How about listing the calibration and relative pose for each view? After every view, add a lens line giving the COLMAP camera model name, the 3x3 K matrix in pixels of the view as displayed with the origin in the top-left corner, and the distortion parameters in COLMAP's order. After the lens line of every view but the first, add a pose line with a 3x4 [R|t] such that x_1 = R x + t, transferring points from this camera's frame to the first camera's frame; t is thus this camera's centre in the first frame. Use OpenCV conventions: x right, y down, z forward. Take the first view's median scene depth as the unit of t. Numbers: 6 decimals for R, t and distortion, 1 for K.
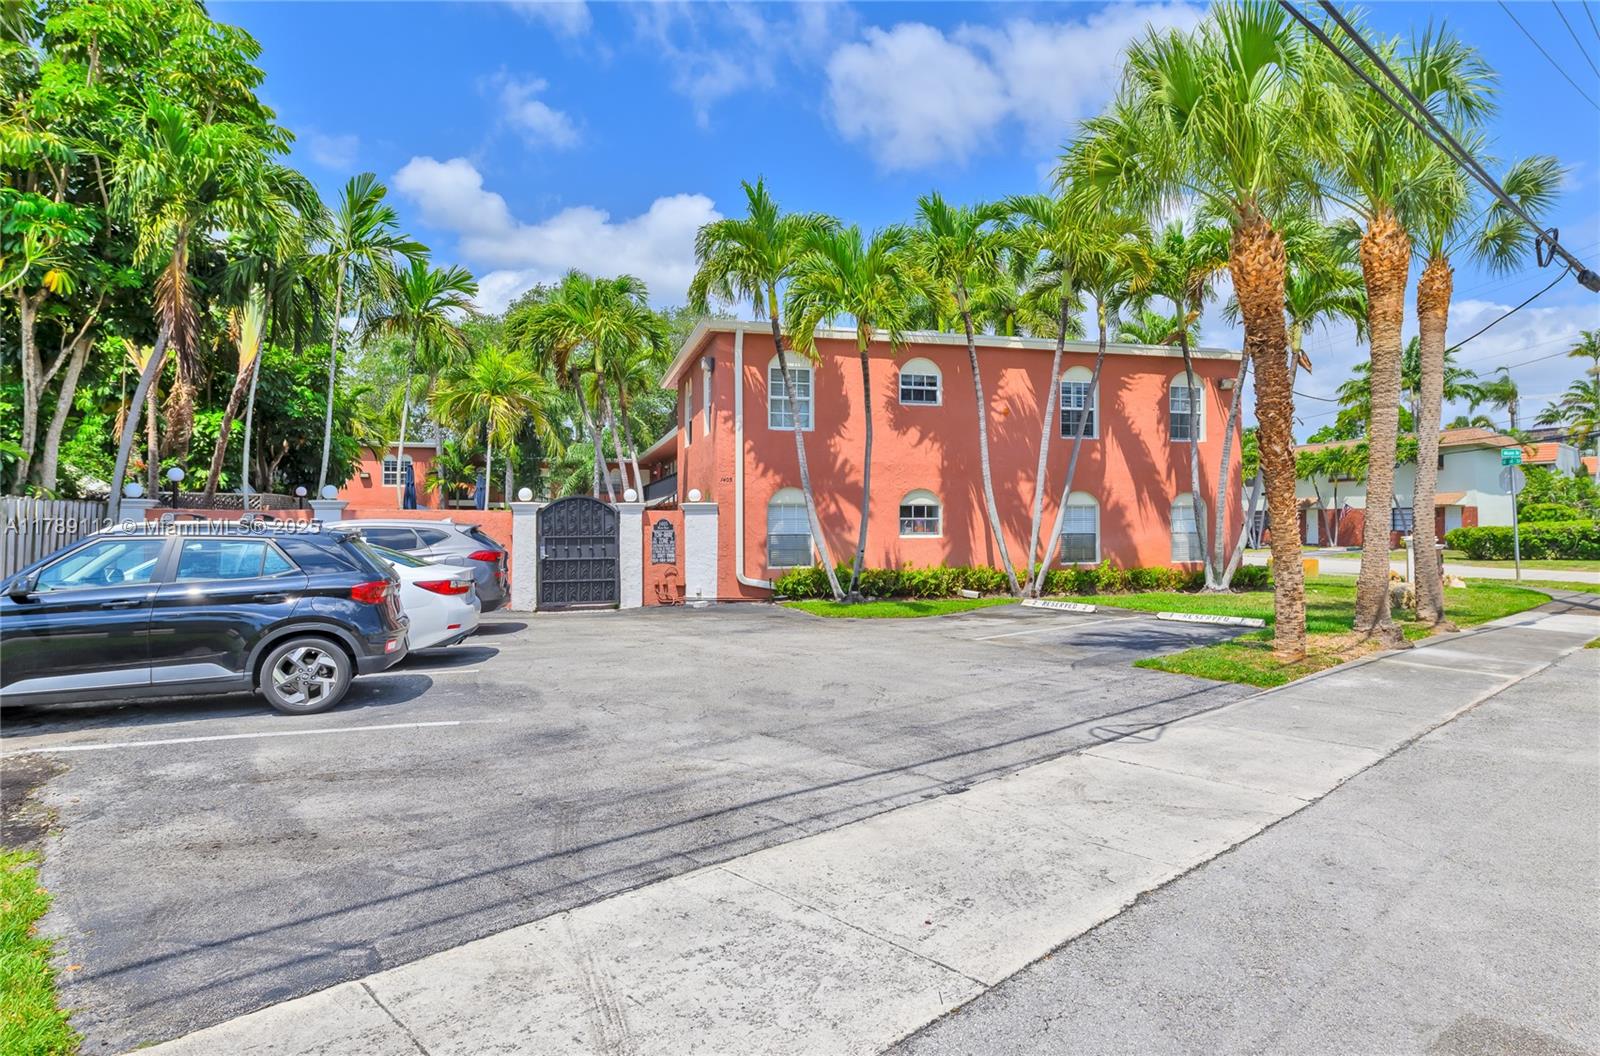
lens RADIAL K [[851.6, 0, 800.0], [0, 851.6, 528.0], [0, 0, 1]] dist [0.051172, 0.000074]
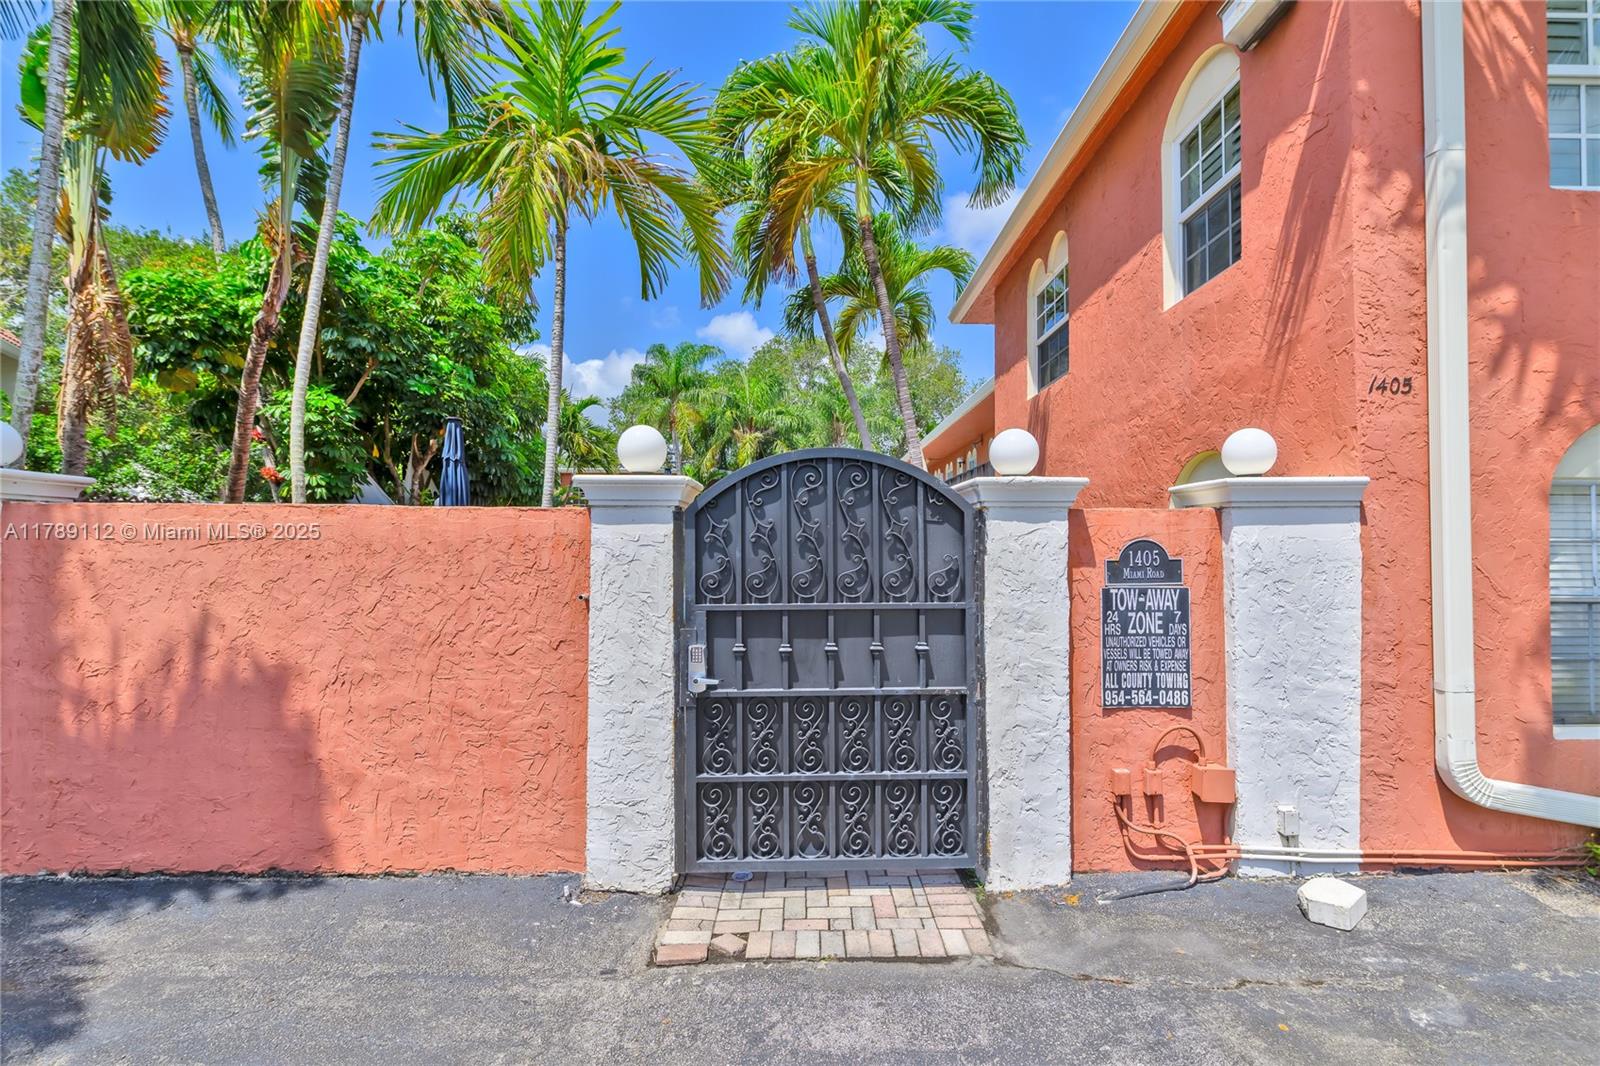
lens RADIAL K [[764.7, 0, 800.0], [0, 764.7, 533.0], [0, 0, 1]] dist [-0.003168, -0.000785]
pose [[0.964136, 0.000008, -0.265410, -0.200757], [-0.006592, 0.999692, -0.023915, -0.006301], [0.265329, 0.024806, 0.963839, 0.752238]]
